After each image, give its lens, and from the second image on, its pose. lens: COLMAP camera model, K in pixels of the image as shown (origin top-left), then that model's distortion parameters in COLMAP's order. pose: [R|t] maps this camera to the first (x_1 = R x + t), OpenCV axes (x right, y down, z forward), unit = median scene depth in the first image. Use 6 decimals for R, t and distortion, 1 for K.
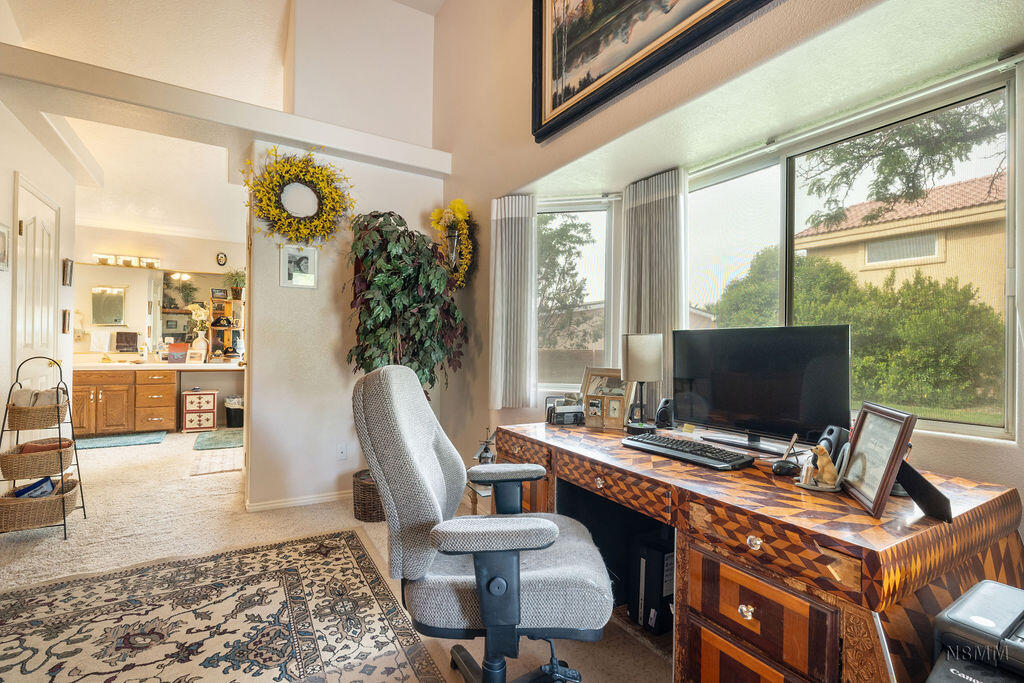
lens RADIAL K [[458.3, 0, 512.1], [0, 458.3, 351.9], [0, 0, 1]] dist [-0.000282, -0.000219]
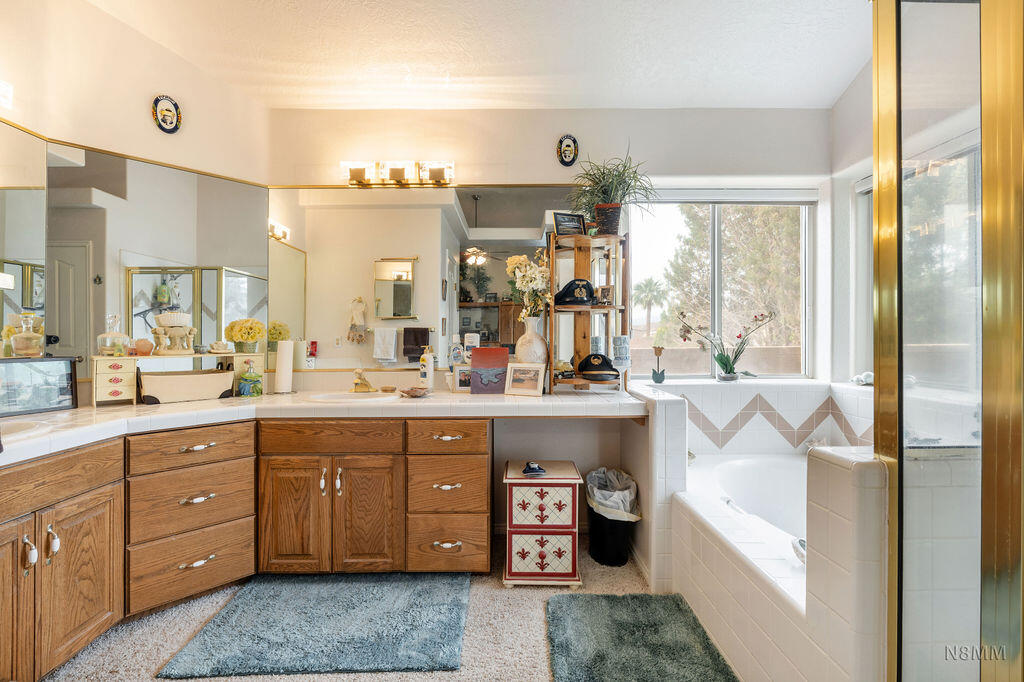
lens RADIAL K [[448.1, 0, 512.0], [0, 448.1, 341.0], [0, 0, 1]] dist [-0.001247, -0.000022]
pose [[0.860627, -0.014096, -0.509040, -0.511559], [0.009978, 0.999892, -0.010817, -0.020345], [0.509138, 0.004230, 0.860675, 0.668780]]
